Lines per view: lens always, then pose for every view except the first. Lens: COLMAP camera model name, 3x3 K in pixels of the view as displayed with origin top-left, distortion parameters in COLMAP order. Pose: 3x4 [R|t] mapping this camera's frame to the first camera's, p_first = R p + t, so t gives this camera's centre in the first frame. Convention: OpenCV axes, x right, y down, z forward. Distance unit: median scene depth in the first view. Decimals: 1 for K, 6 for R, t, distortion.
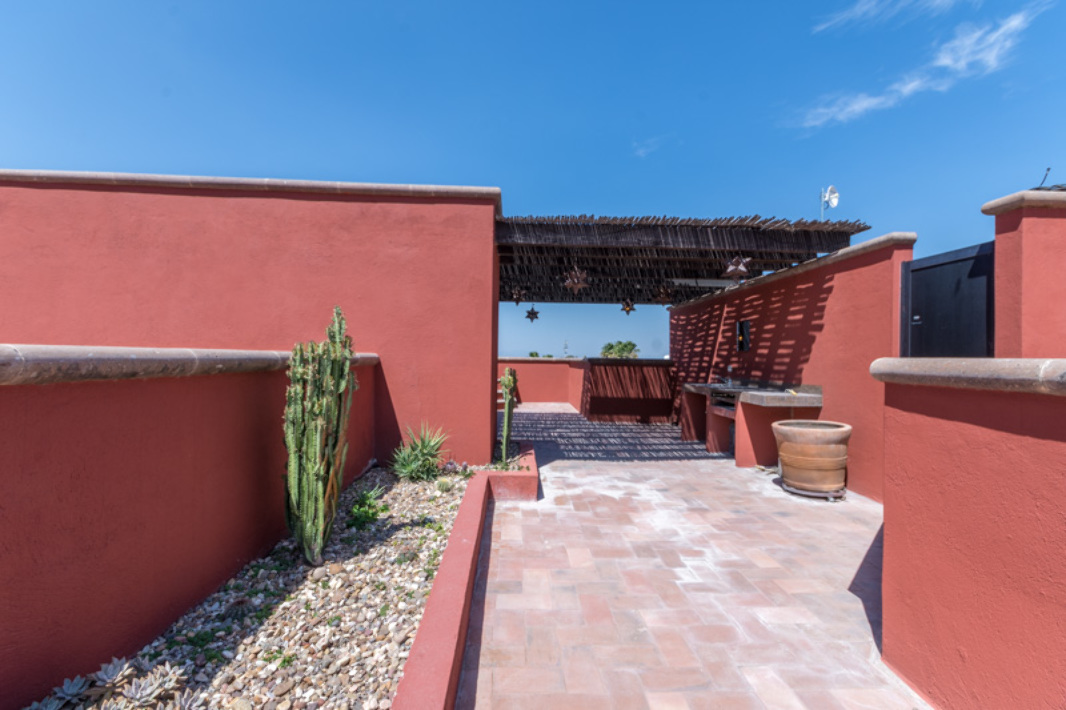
lens RADIAL K [[486.0, 0, 537.9], [0, 486.0, 357.3], [0, 0, 1]] dist [0.002173, 0.000041]
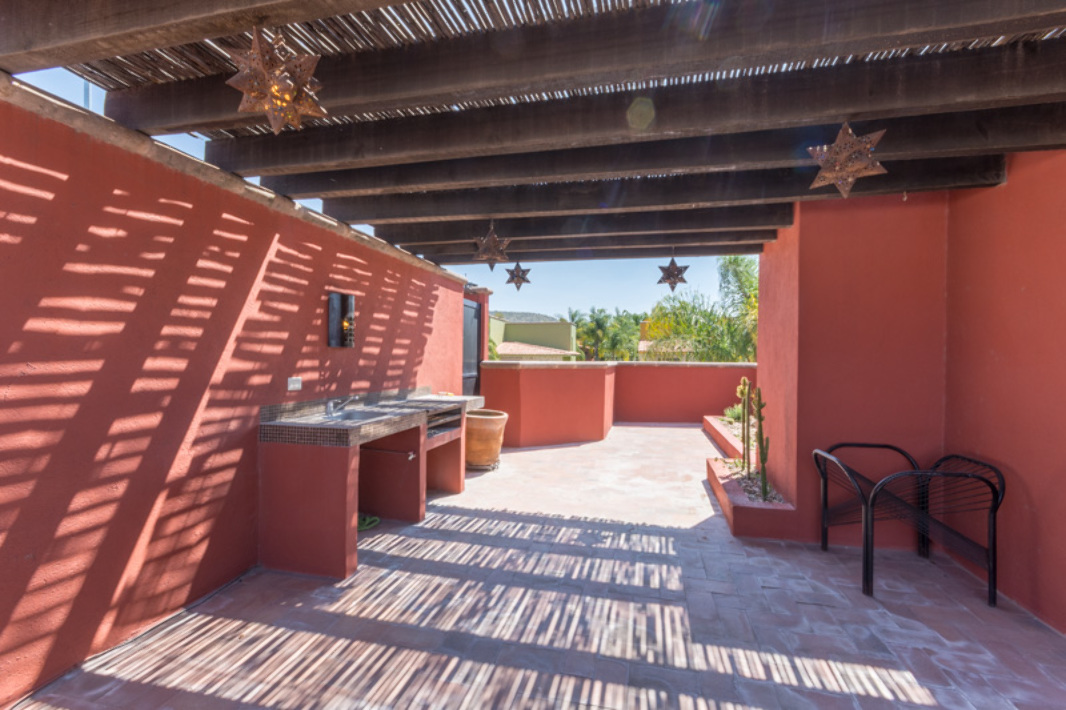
lens RADIAL K [[486.0, 0, 537.9], [0, 486.0, 357.3], [0, 0, 1]] dist [0.002173, 0.000041]
pose [[-0.961472, -0.029175, 0.273349, 0.066738], [-0.029590, 0.999559, 0.002603, -0.012564], [-0.273305, -0.005586, -0.961911, 1.780412]]
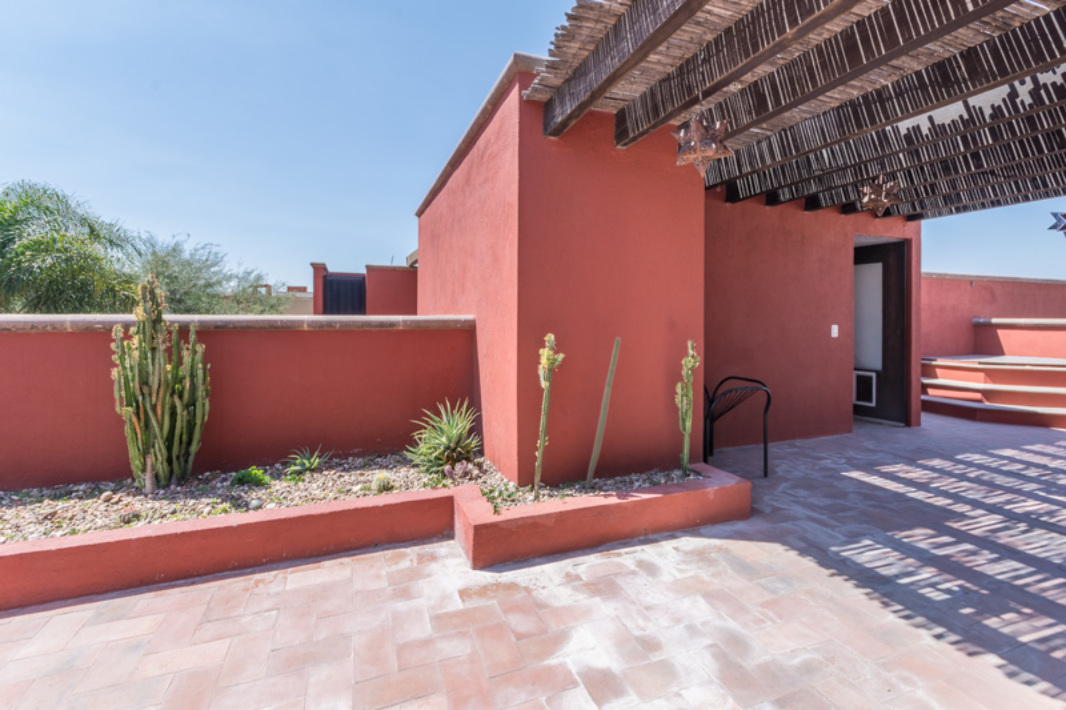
lens RADIAL K [[486.0, 0, 537.9], [0, 486.0, 357.3], [0, 0, 1]] dist [0.002173, 0.000041]
pose [[0.314370, 0.075338, -0.946306, 0.416598], [-0.000312, 0.996854, 0.079258, -0.001305], [0.949301, -0.024621, 0.313404, 0.676852]]
